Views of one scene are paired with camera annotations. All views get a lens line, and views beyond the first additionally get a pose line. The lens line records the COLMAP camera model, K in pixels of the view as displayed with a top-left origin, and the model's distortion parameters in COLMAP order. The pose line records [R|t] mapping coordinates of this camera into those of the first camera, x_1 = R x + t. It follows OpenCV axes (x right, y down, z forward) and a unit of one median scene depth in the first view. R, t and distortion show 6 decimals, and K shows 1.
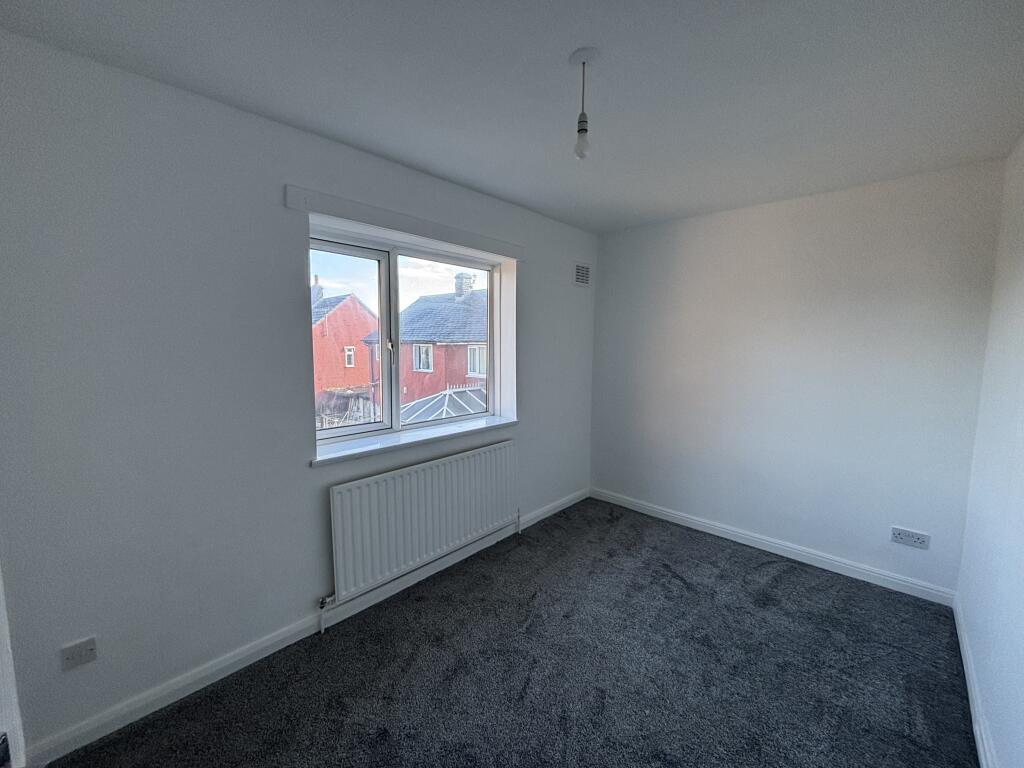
lens RADIAL K [[410.5, 0, 512.0], [0, 410.5, 384.0], [0, 0, 1]] dist [0.000359, 0.000018]
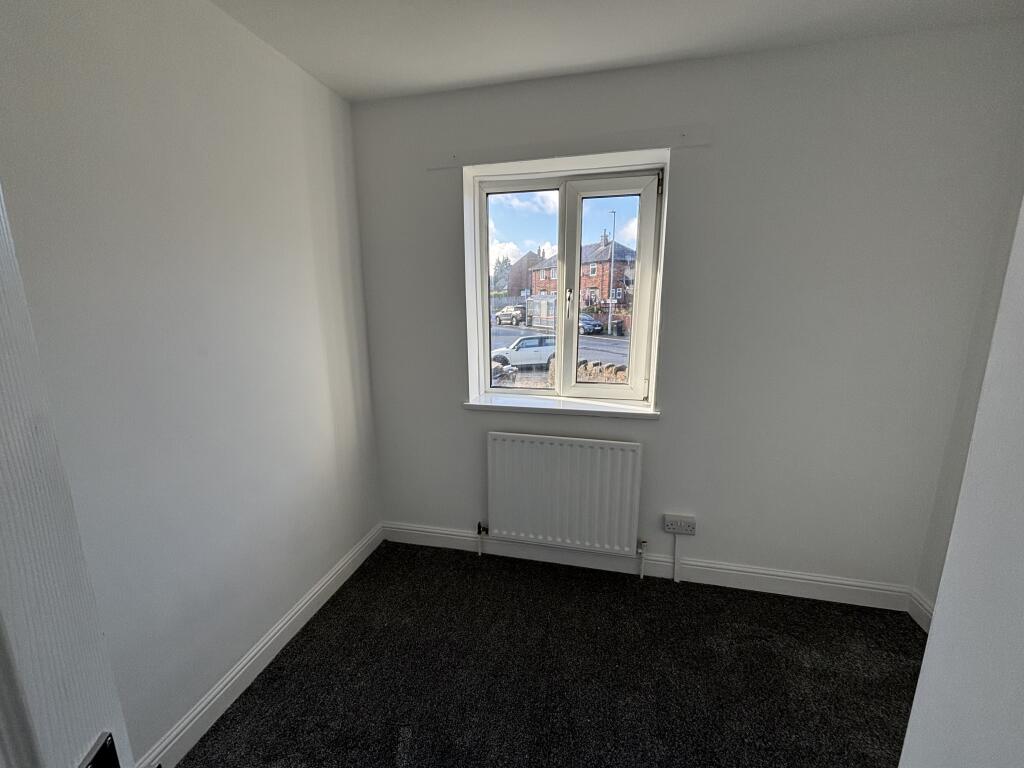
lens RADIAL K [[416.8, 0, 509.2], [0, 416.8, 378.6], [0, 0, 1]] dist [0.000010, 0.000007]
pose [[0.483001, 0.168835, -0.859188, 0.451891], [-0.073346, 0.985587, 0.152441, -0.048873], [0.872542, -0.010611, 0.488424, 0.484795]]
